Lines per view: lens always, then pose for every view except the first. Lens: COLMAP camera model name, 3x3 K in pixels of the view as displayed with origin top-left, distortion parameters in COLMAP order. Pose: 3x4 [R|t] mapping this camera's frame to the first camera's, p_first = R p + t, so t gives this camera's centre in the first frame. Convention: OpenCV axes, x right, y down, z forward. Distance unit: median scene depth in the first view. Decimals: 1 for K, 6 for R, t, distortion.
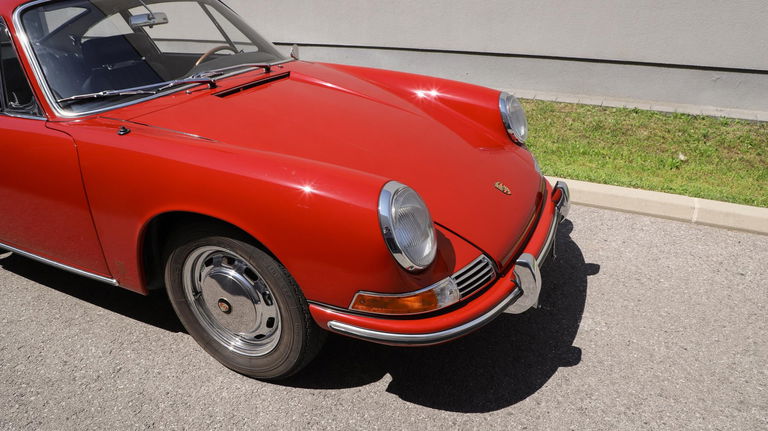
lens RADIAL K [[542.4, 0, 384.0], [0, 542.4, 215.5], [0, 0, 1]] dist [0.000569, -0.000355]
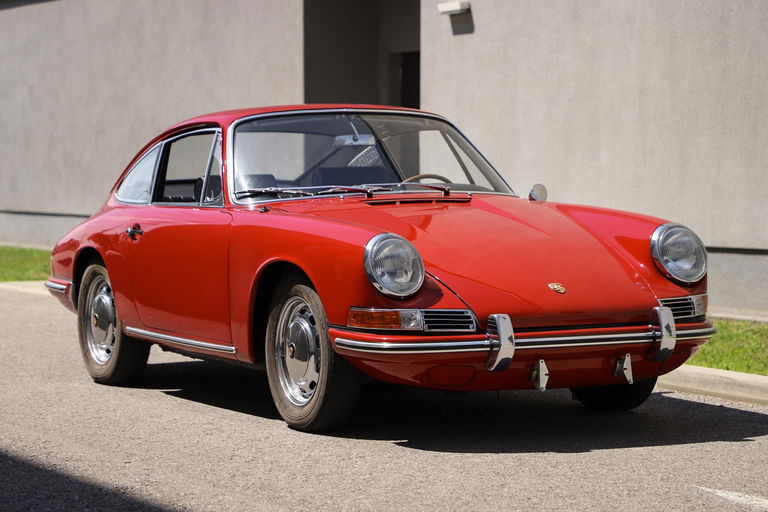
lens RADIAL K [[2329.0, 0, 384.0], [0, 2329.0, 256.0], [0, 0, 1]] dist [-0.003066, 0.023246]
pose [[0.799088, 0.035268, -0.600179, 2.639085], [-0.256219, 0.923063, -0.286892, 1.258262], [0.543885, 0.383029, 0.746644, -2.495284]]
